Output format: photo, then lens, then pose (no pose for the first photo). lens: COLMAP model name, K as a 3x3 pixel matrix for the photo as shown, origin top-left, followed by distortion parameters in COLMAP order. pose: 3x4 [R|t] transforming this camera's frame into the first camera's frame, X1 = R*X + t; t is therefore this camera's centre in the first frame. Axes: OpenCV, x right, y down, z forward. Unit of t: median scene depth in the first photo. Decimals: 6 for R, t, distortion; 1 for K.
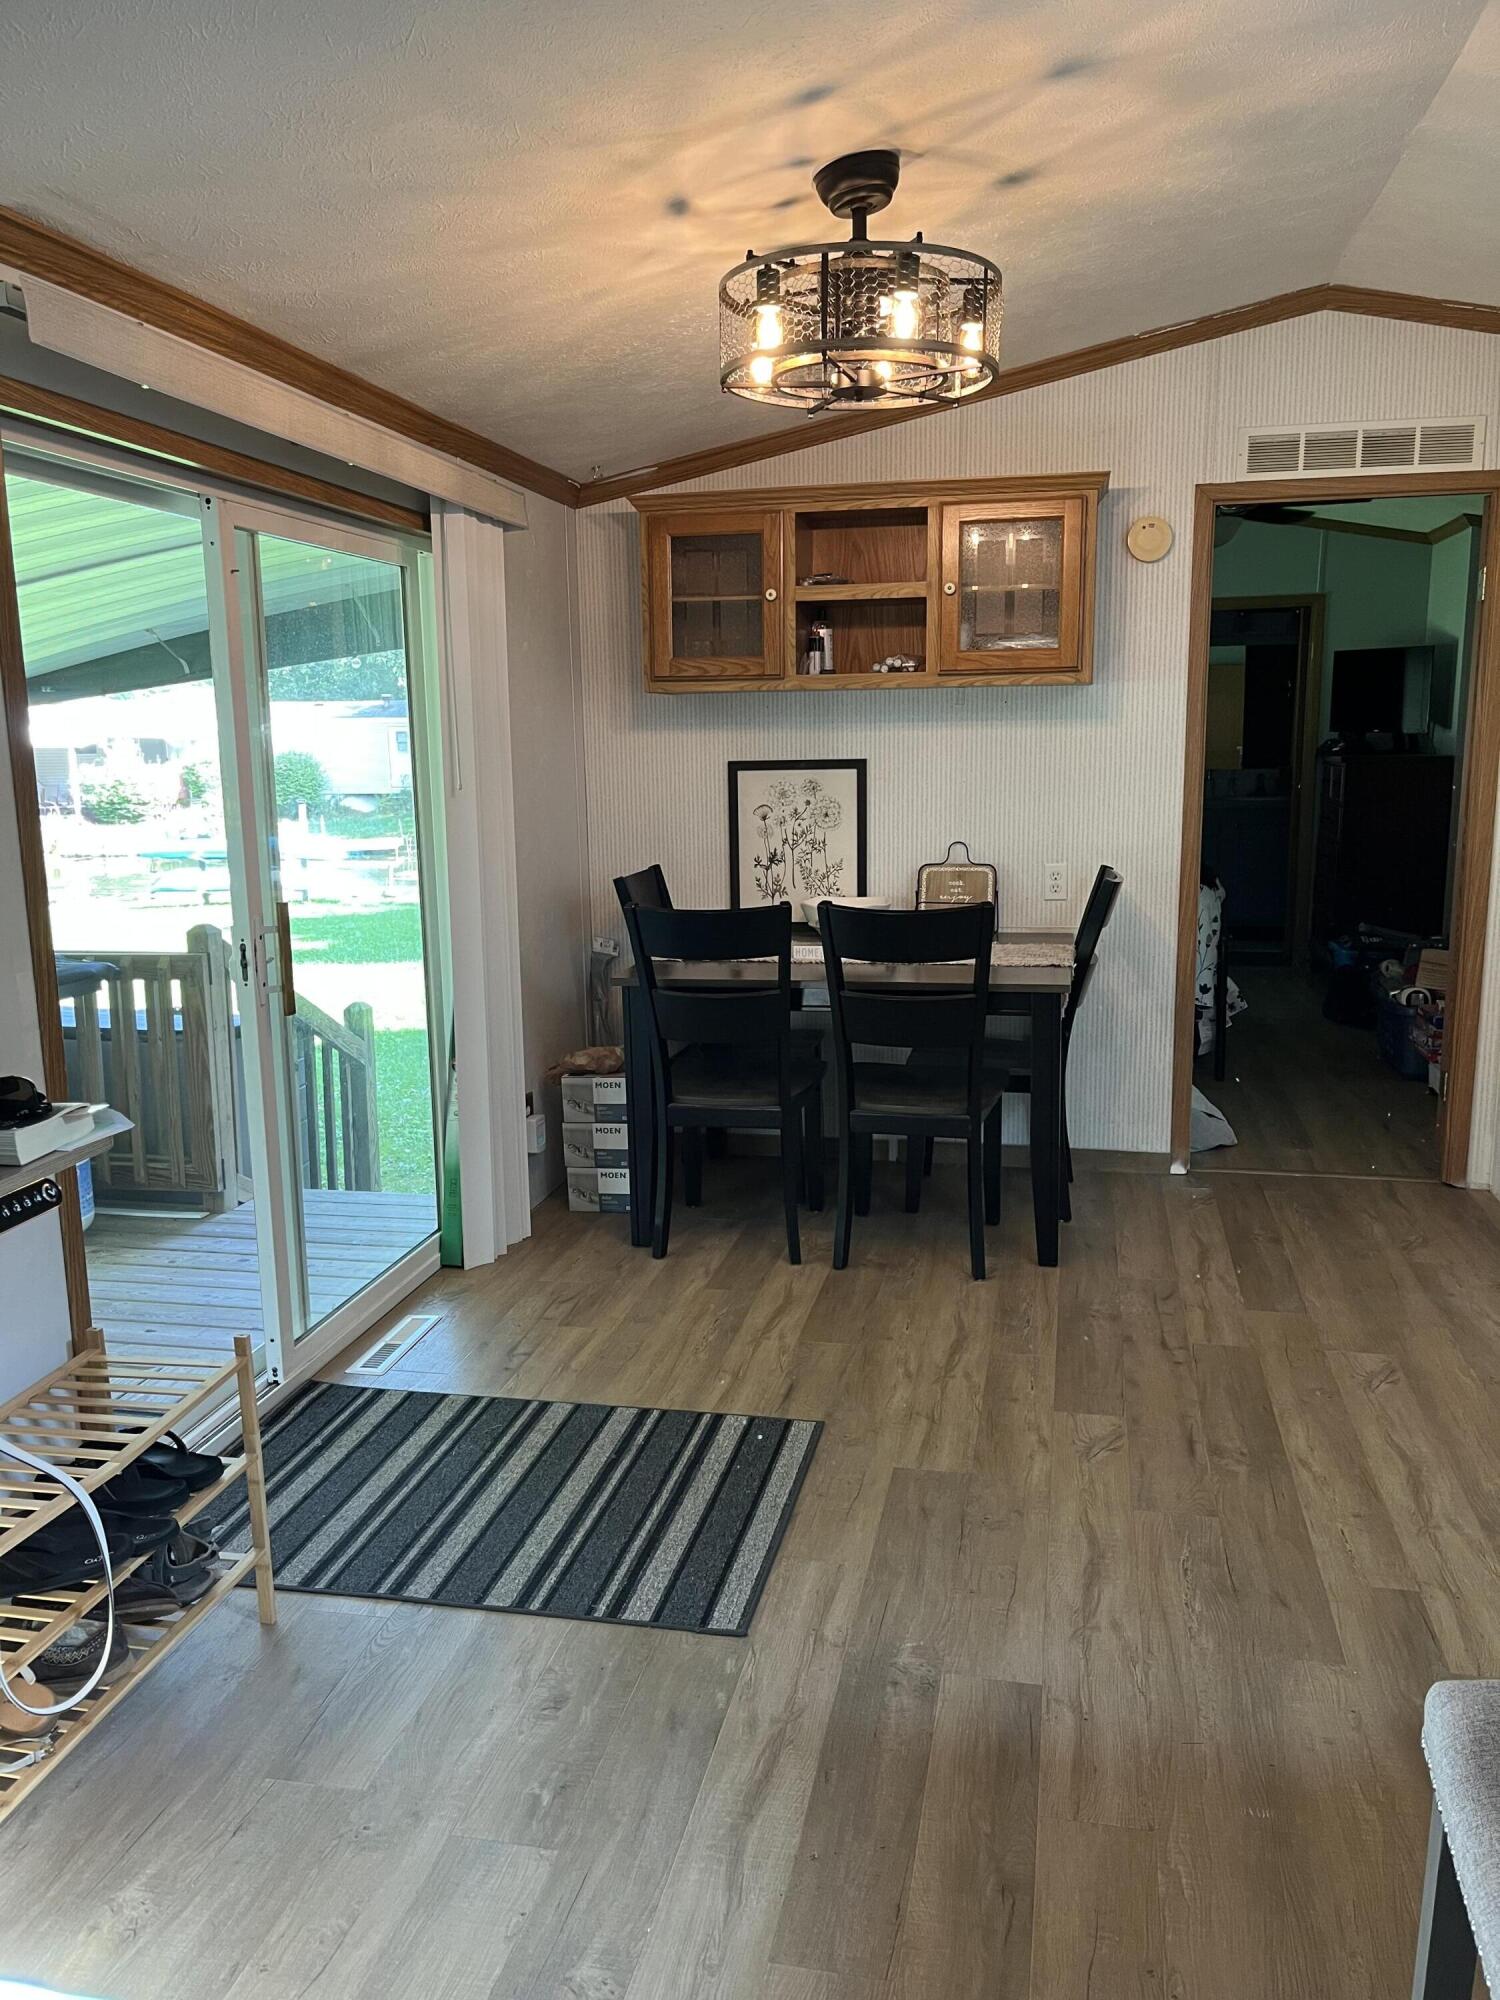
lens RADIAL K [[1502.4, 0, 750.0], [0, 1502.4, 1000.0], [0, 0, 1]] dist [0.042711, -0.000321]
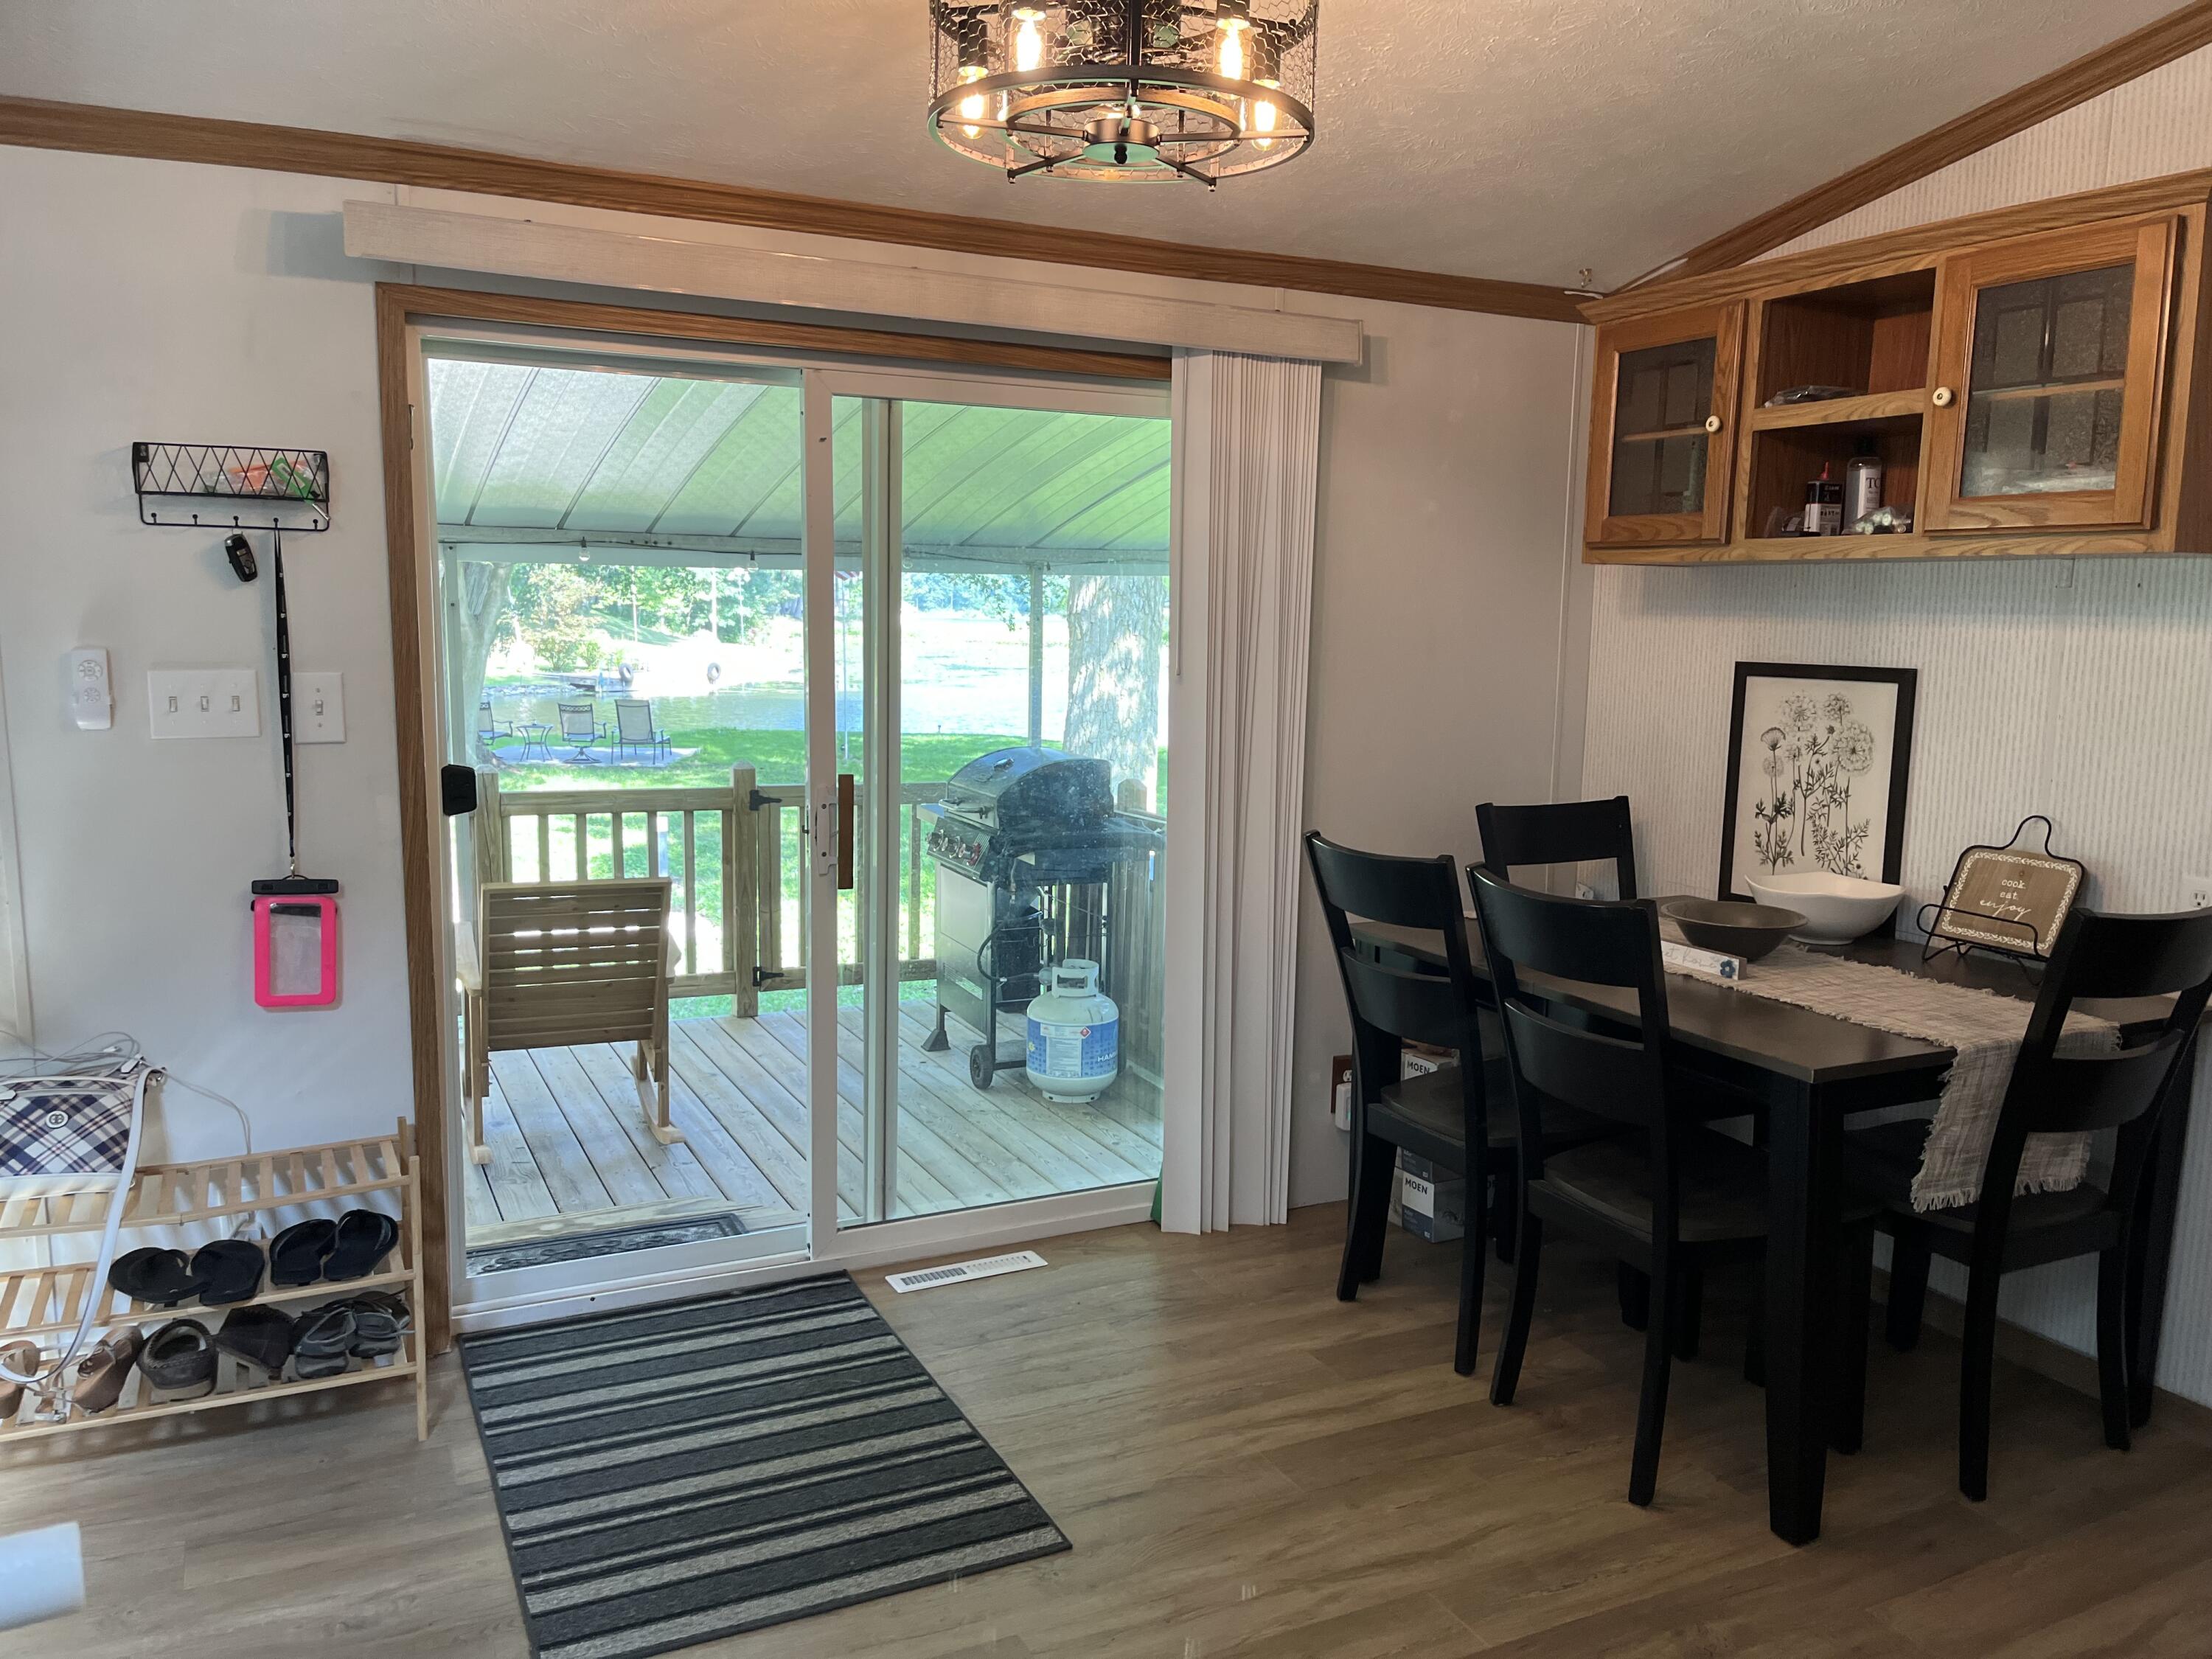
lens RADIAL K [[1674.7, 0, 1106.0], [0, 1674.7, 829.5], [0, 0, 1]] dist [0.006763, 0.000662]
pose [[0.620266, 0.131249, -0.773333, 0.454643], [-0.161271, 0.986177, 0.038022, -0.070677], [0.767634, 0.101132, 0.632859, 0.320344]]
